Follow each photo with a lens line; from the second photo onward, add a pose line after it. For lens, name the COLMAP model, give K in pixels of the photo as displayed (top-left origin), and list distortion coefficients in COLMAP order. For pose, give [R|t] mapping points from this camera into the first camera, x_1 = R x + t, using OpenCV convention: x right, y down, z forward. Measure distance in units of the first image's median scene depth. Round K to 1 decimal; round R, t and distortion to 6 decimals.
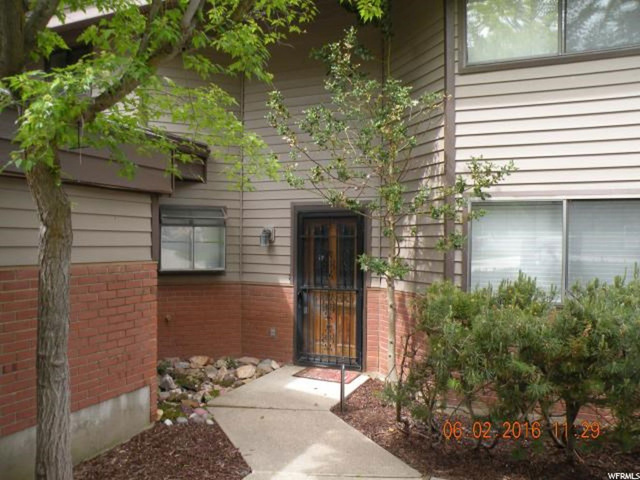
lens RADIAL K [[528.7, 0, 320.0], [0, 528.7, 240.0], [0, 0, 1]] dist [-0.177229, 0.179321]
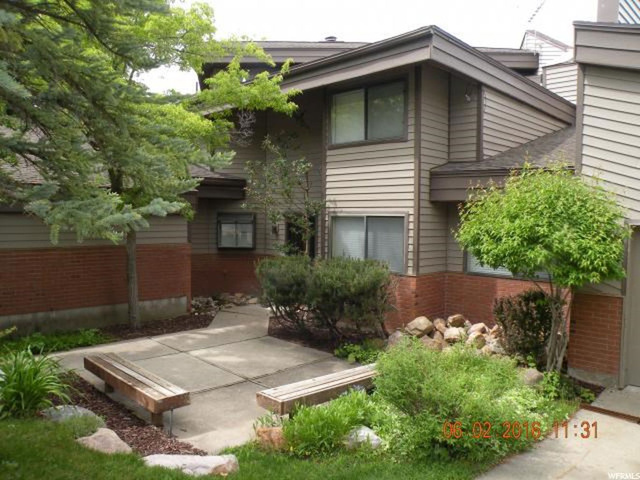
lens RADIAL K [[528.7, 0, 320.0], [0, 528.7, 240.0], [0, 0, 1]] dist [-0.177229, 0.179321]
pose [[0.930739, 0.018191, -0.365230, 1.004316], [-0.001493, 0.998943, 0.045950, -0.075882], [0.365680, -0.042223, 0.929782, -0.895598]]
